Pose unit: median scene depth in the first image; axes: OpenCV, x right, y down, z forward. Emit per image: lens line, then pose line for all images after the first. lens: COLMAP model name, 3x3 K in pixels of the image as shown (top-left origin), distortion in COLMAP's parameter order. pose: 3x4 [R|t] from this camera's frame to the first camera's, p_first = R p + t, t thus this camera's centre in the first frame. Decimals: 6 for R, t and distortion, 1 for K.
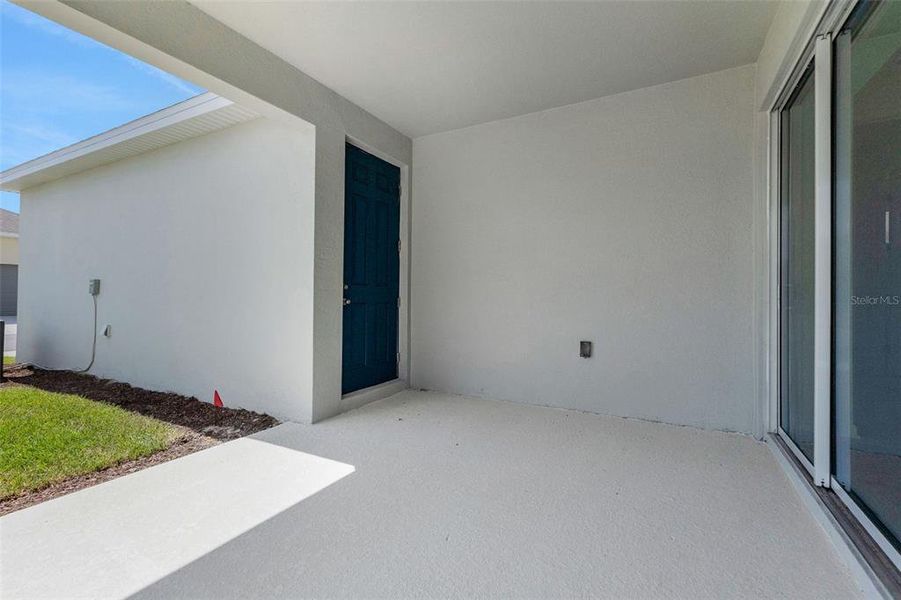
lens RADIAL K [[408.6, 0, 451.4], [0, 408.6, 296.3], [0, 0, 1]] dist [0.007285, 0.001821]
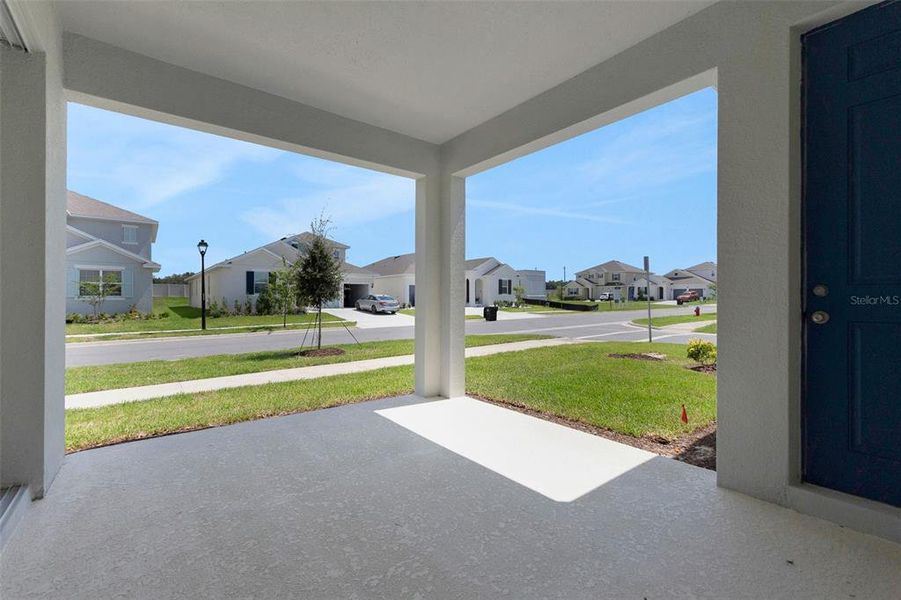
lens RADIAL K [[408.6, 0, 448.8], [0, 408.6, 299.8], [0, 0, 1]] dist [0.007285, 0.001821]
pose [[-0.419222, -0.005253, -0.907868, 0.564782], [-0.004581, 0.999983, -0.003671, -0.008464], [0.907872, 0.002620, -0.419239, 0.974511]]
